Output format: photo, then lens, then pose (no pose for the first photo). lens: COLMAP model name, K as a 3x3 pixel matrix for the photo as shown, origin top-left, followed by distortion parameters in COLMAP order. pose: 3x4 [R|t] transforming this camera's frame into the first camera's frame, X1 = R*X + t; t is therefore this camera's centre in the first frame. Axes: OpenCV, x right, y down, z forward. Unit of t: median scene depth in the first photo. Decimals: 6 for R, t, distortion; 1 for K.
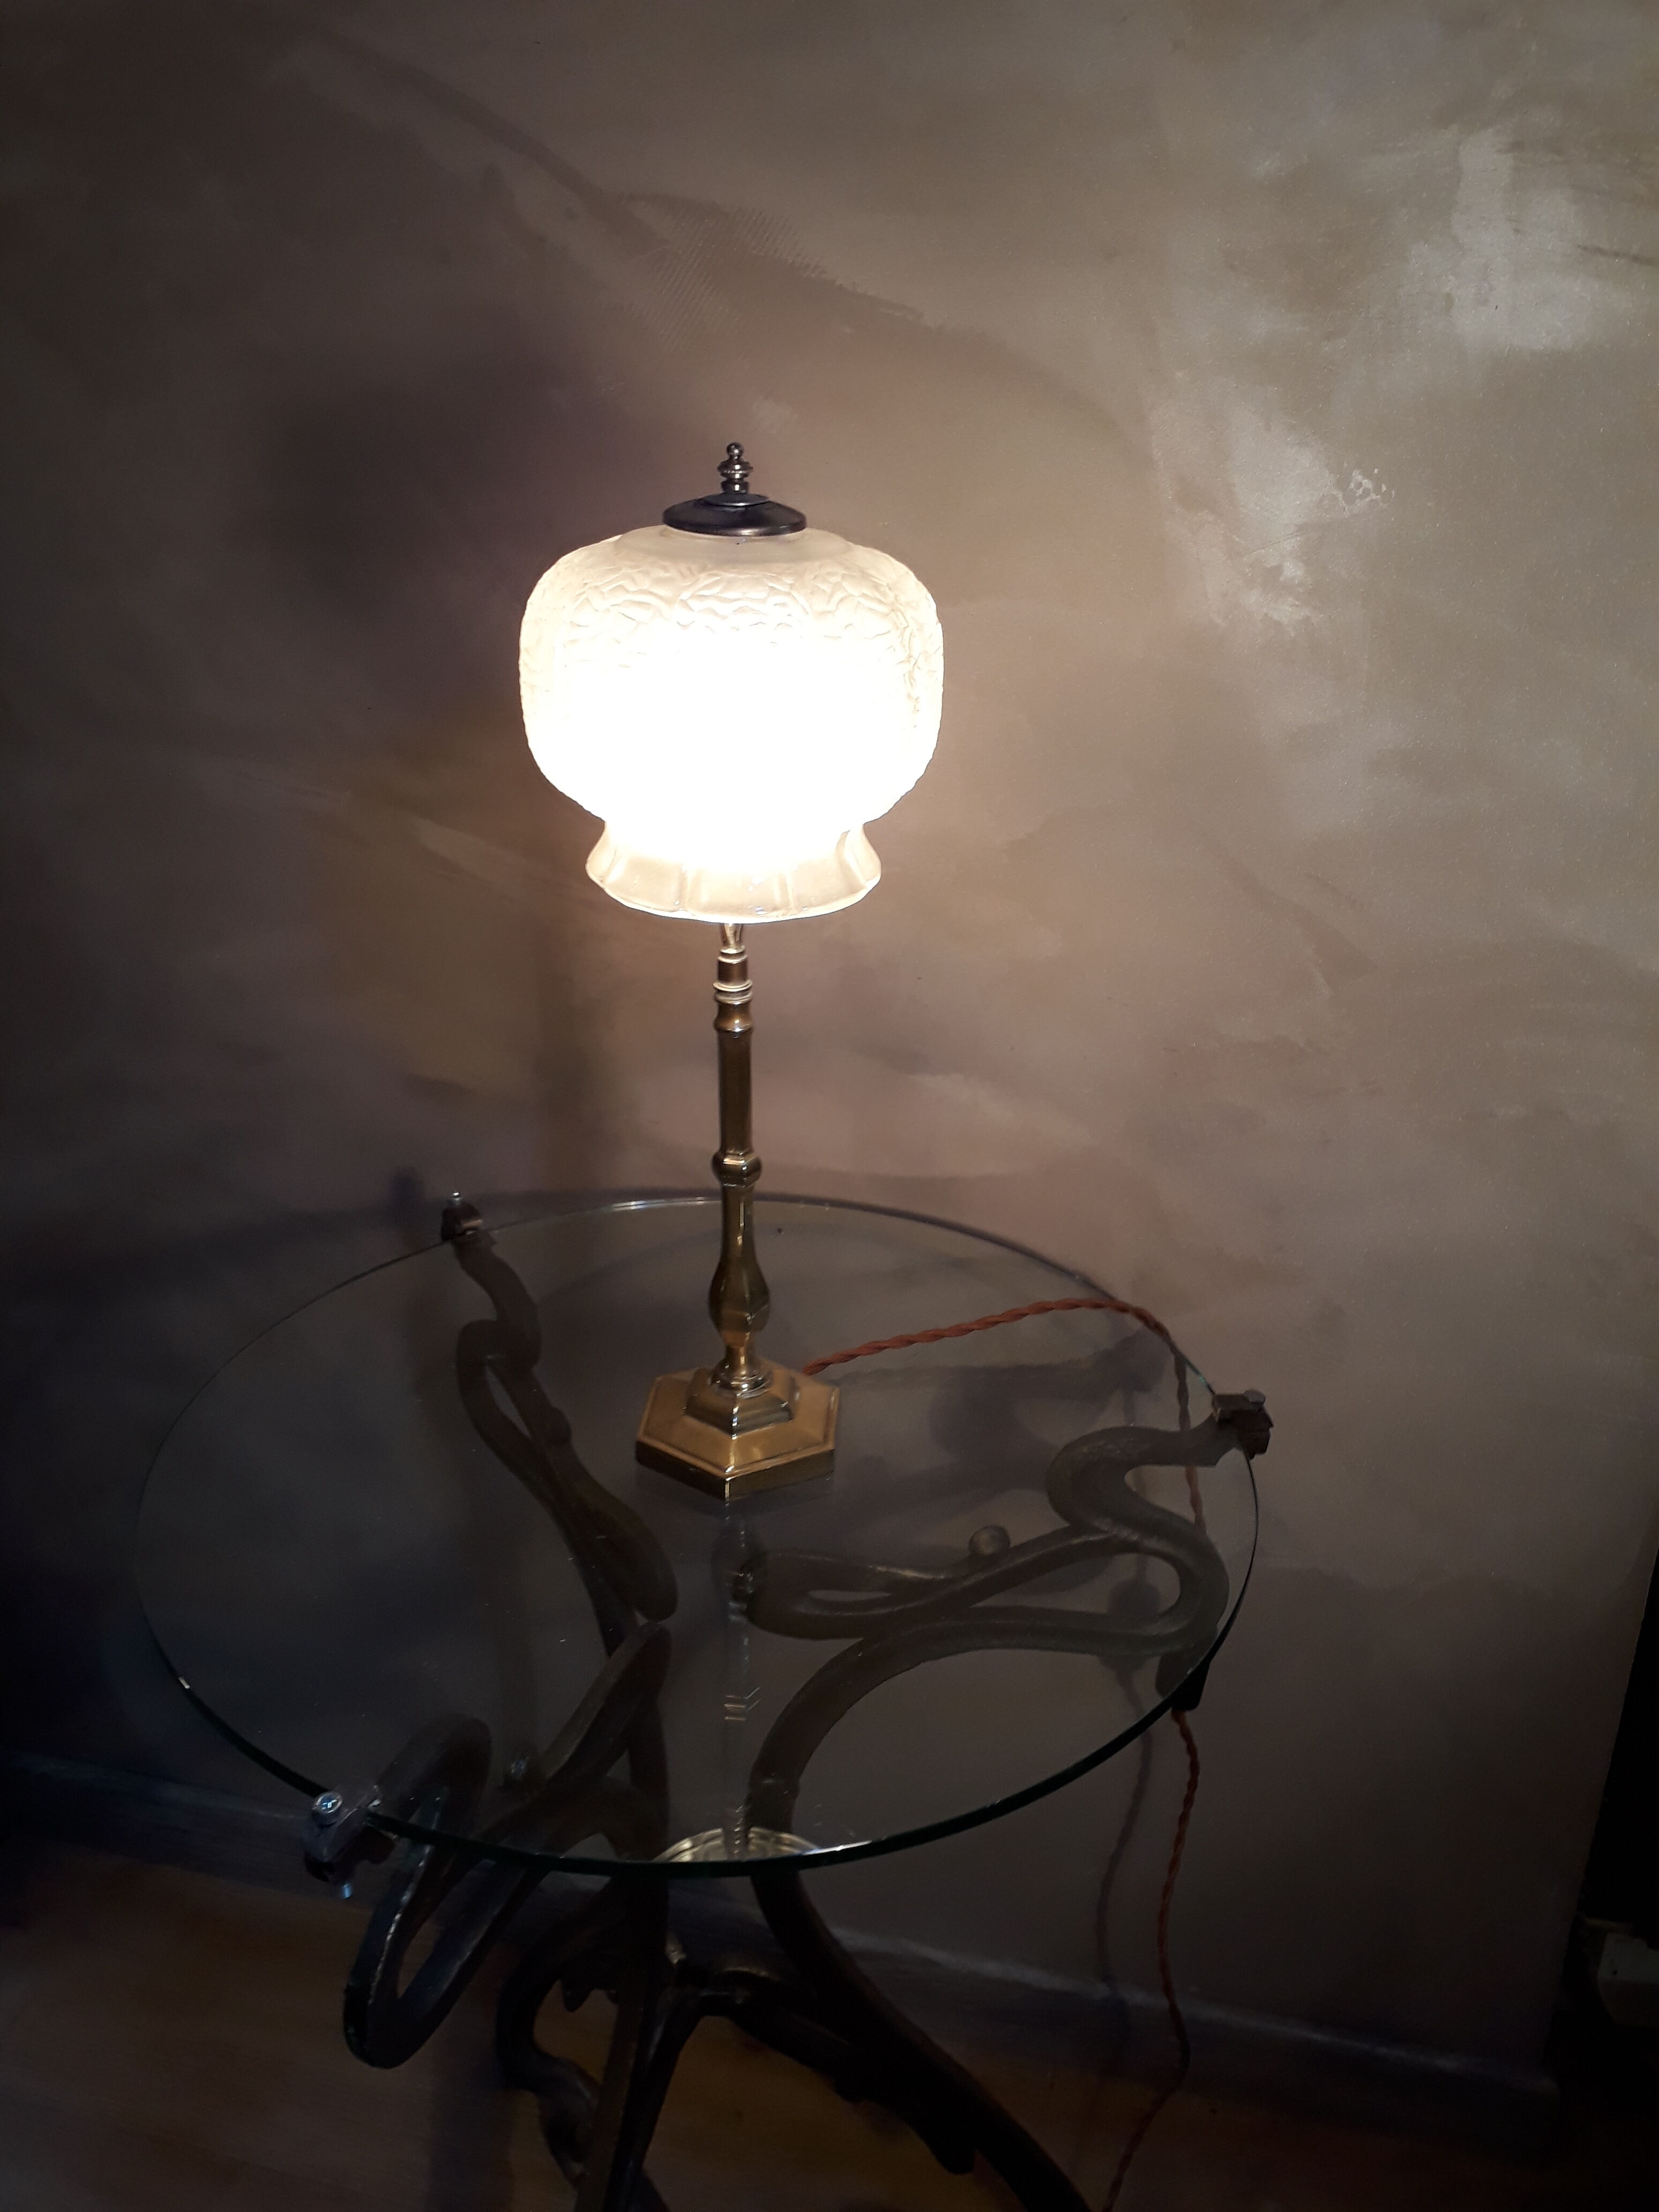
lens RADIAL K [[1754.4, 0, 829.5], [0, 1754.4, 1106.0], [0, 0, 1]] dist [0.211340, -0.517976]
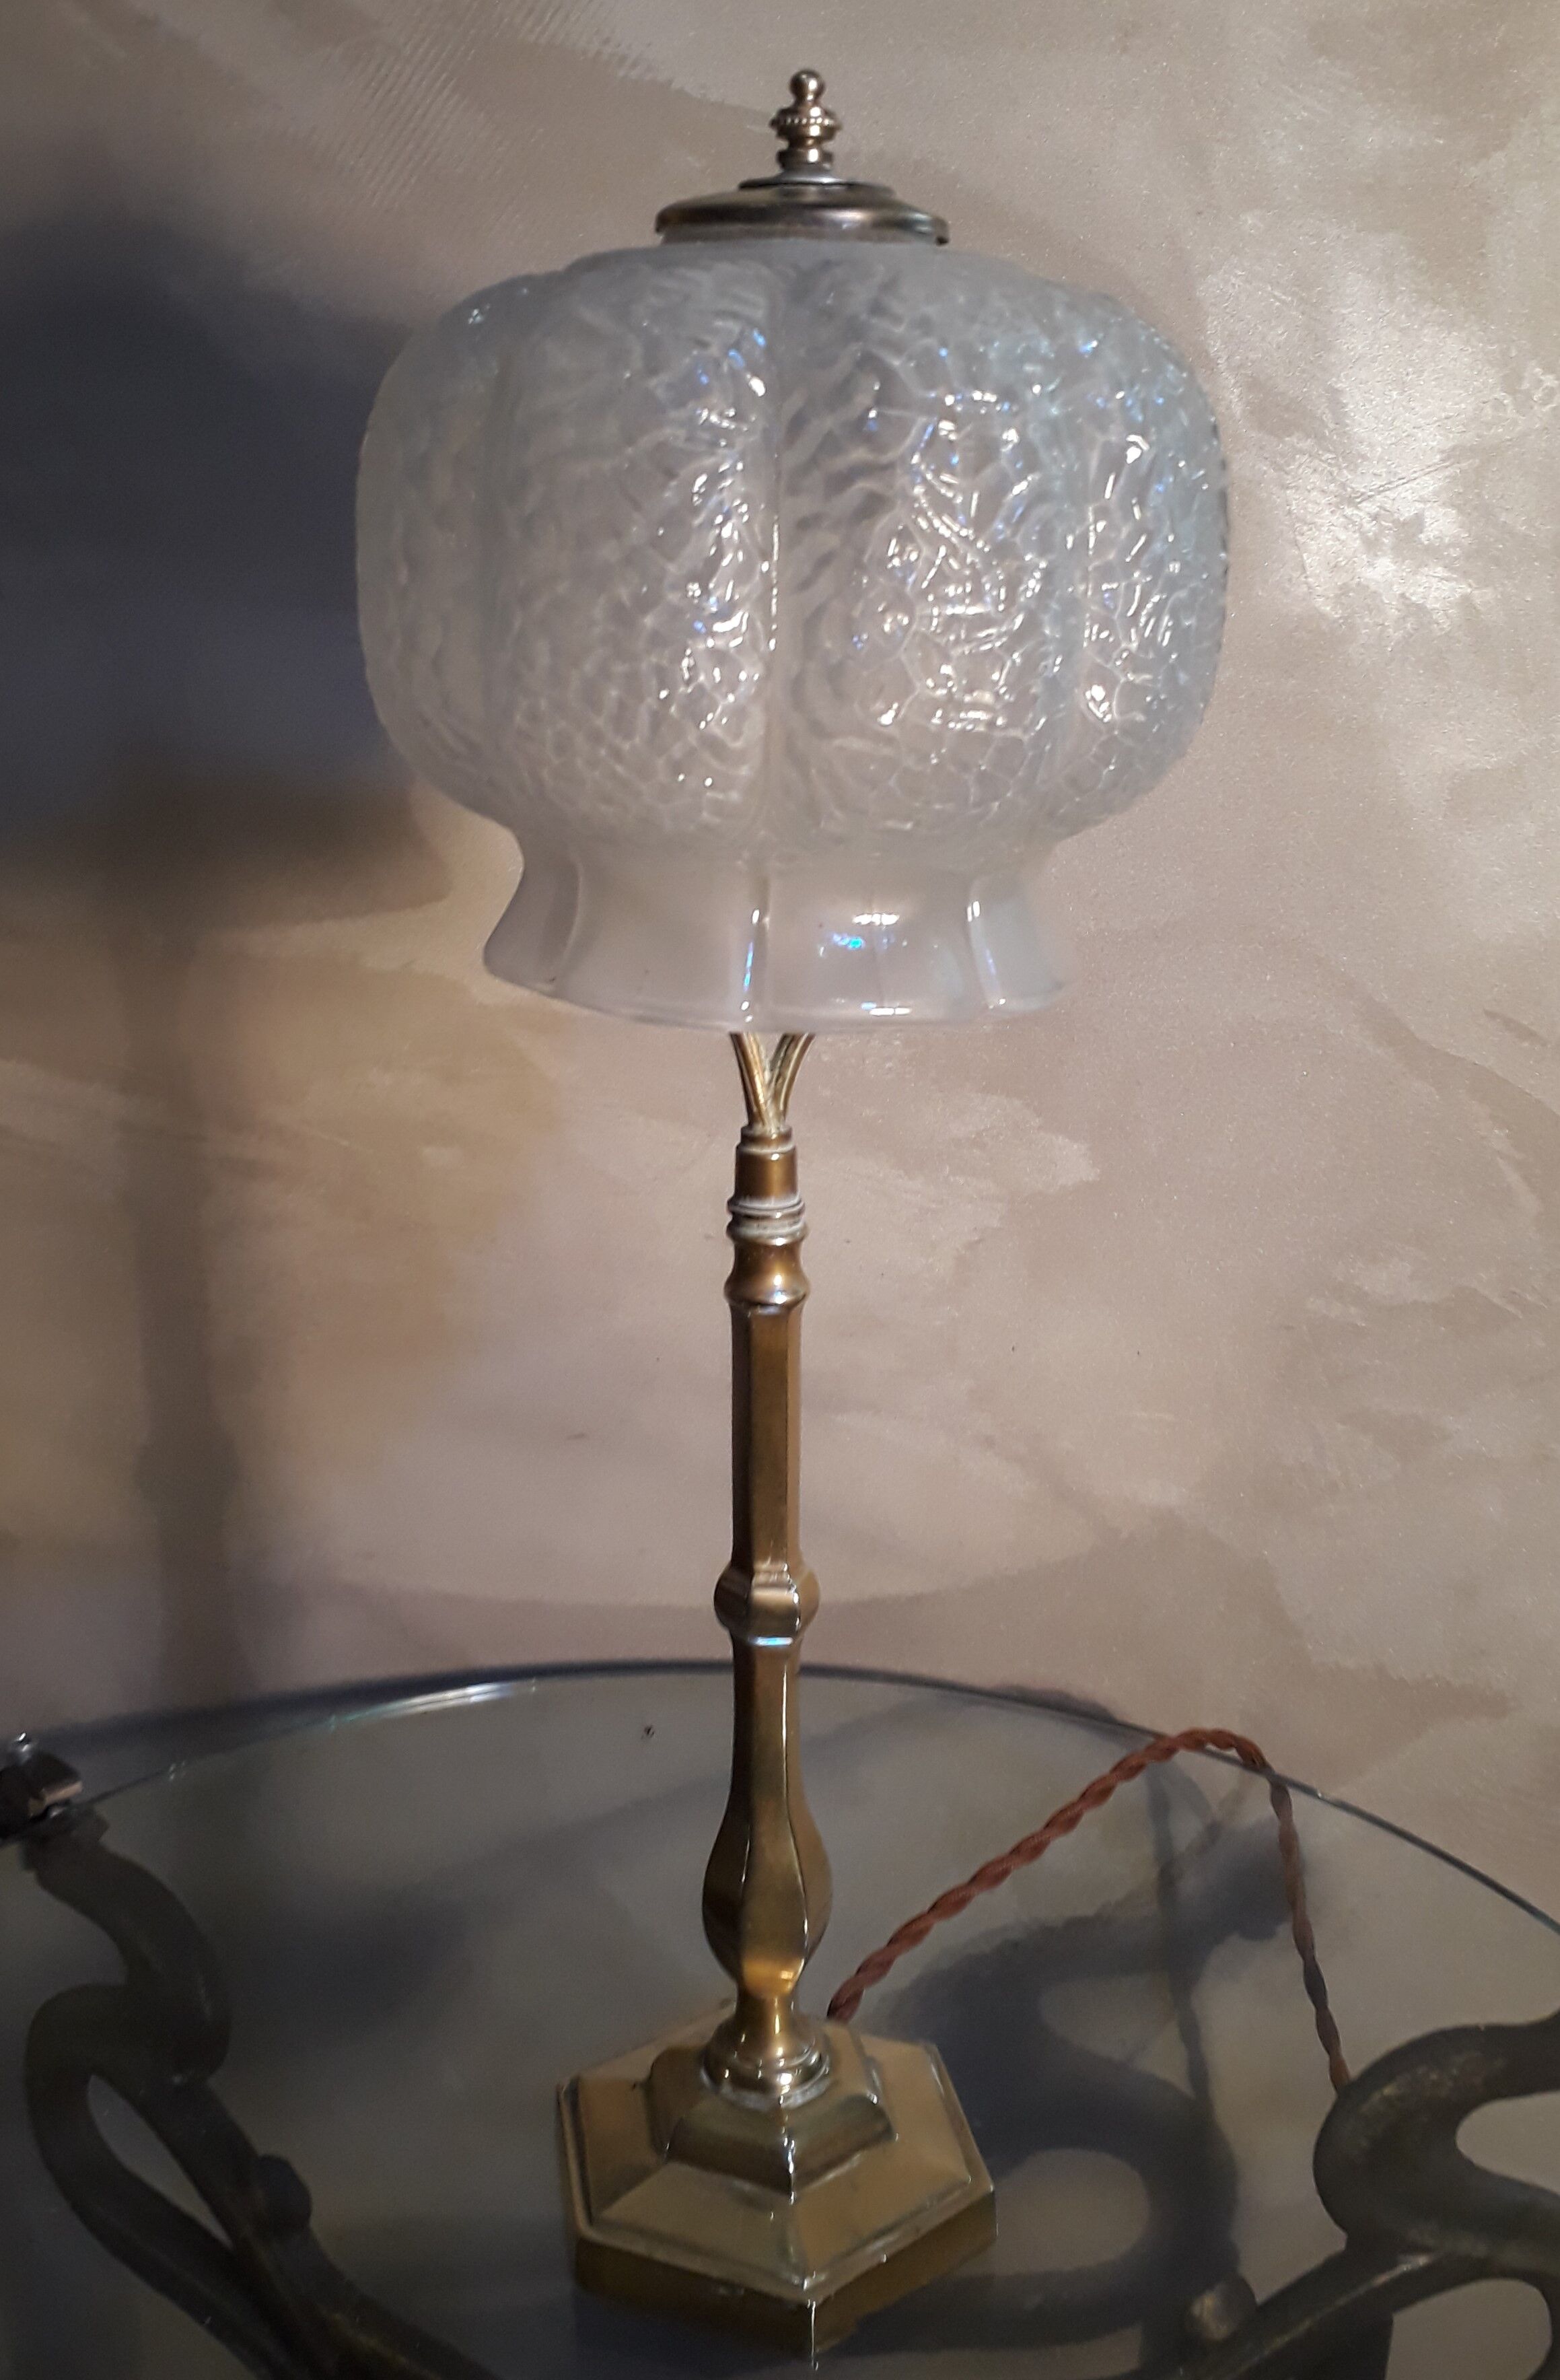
lens RADIAL K [[2217.1, 0, 715.0], [0, 2217.1, 1071.0], [0, 0, 1]] dist [0.154451, -0.293715]
pose [[0.975750, -0.063555, 0.209456, -0.163409], [0.104301, 0.976296, -0.189649, 0.008032], [-0.192438, 0.206897, 0.959250, 0.342243]]
